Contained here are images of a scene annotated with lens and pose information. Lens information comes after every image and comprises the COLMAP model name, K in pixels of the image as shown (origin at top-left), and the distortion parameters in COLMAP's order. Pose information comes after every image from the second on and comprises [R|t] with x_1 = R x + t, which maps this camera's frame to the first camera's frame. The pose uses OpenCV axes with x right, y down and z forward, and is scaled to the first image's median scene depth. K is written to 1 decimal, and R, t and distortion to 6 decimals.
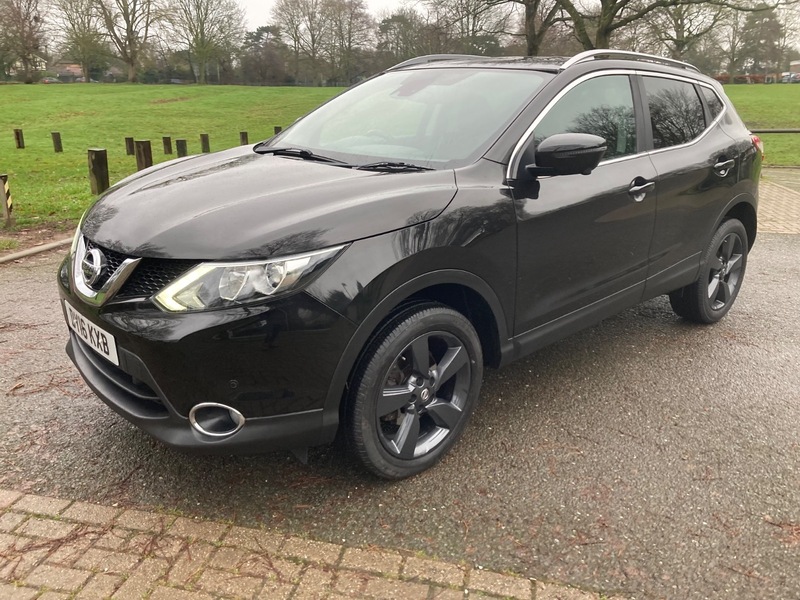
lens RADIAL K [[664.3, 0, 385.7], [0, 664.3, 285.8], [0, 0, 1]] dist [0.026740, -0.002770]
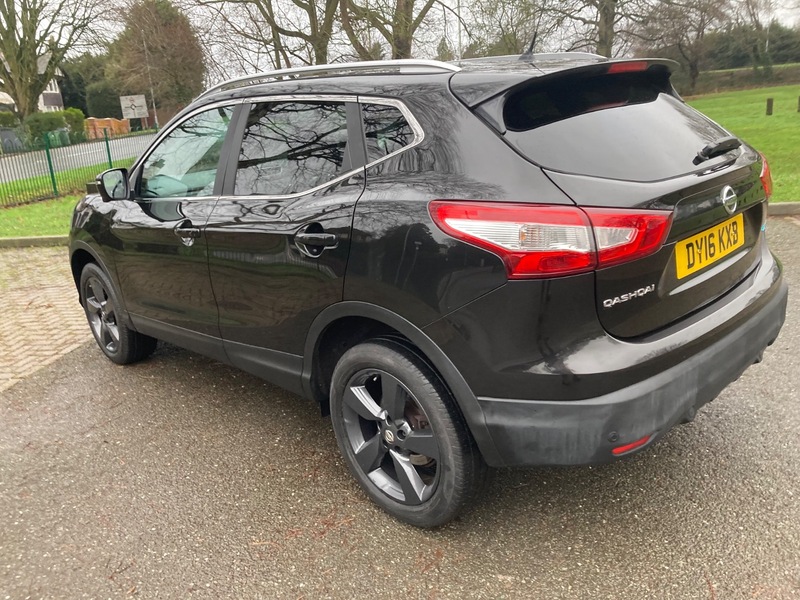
lens RADIAL K [[664.6, 0, 389.1], [0, 664.6, 300.3], [0, 0, 1]] dist [0.021951, -0.001529]
pose [[0.020185, 0.271431, -0.962246, 1.589439], [-0.198242, 0.944420, 0.262244, -0.430932], [0.979945, 0.185464, 0.072872, 1.479742]]
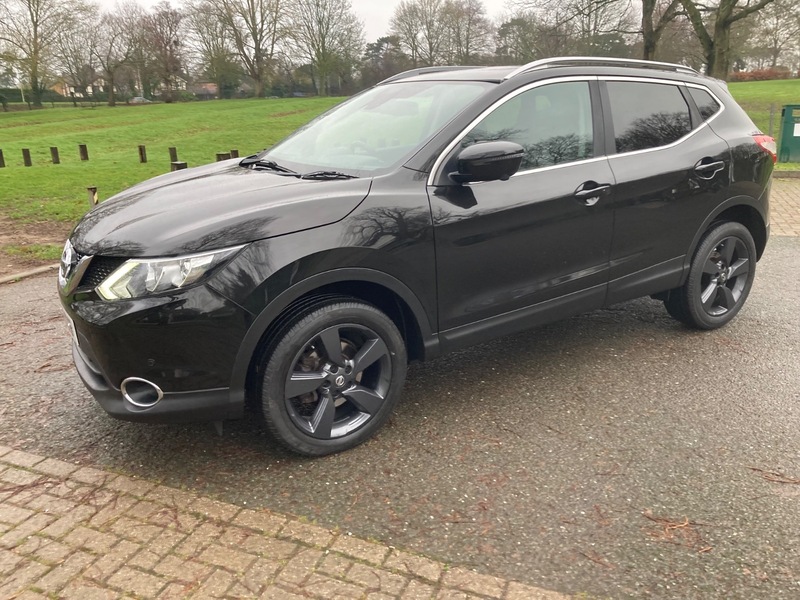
lens RADIAL K [[664.3, 0, 385.7], [0, 664.3, 285.8], [0, 0, 1]] dist [0.026740, -0.002770]
pose [[0.983601, 0.013050, -0.179885, 0.310343], [-0.014683, 0.999862, -0.007745, 0.011643], [0.179759, 0.010259, 0.983657, -0.071206]]
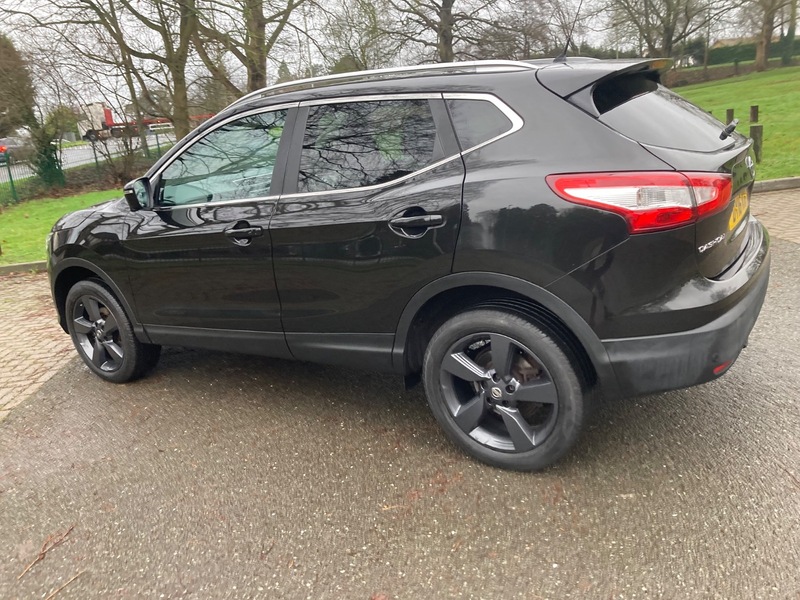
lens RADIAL K [[664.6, 0, 386.7], [0, 664.6, 288.8], [0, 0, 1]] dist [0.017566, 0.000966]
pose [[0.242235, 0.217120, -0.945612, 1.646187], [-0.161125, 0.970107, 0.181469, -0.331775], [0.956745, 0.108403, 0.269977, 1.143378]]
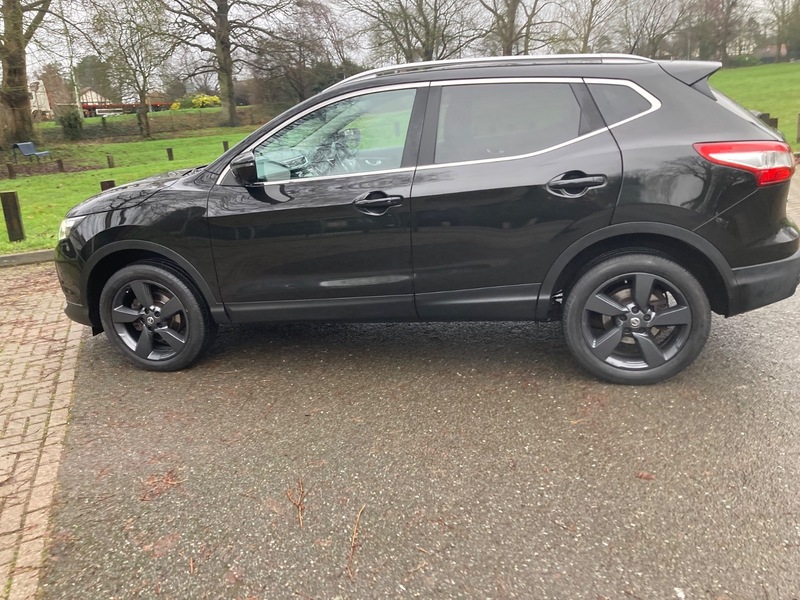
lens RADIAL K [[664.6, 0, 389.1], [0, 664.6, 300.3], [0, 0, 1]] dist [0.021951, -0.001529]
pose [[0.565043, 0.191901, -0.802434, 1.509882], [-0.157207, 0.979798, 0.123618, -0.151733], [0.809946, 0.056298, 0.583797, 0.504714]]
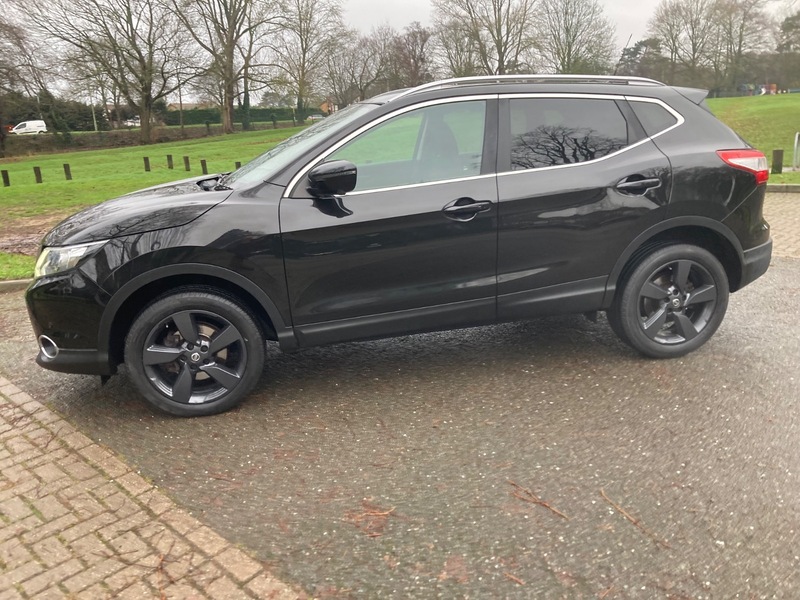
lens RADIAL K [[663.9, 0, 386.8], [0, 663.9, 299.1], [0, 0, 1]] dist [0.027572, -0.011640]
pose [[0.853359, 0.084278, -0.514466, 1.000772], [-0.089620, 0.995871, 0.014484, -0.006349], [0.513563, 0.033747, 0.857388, 0.041327]]
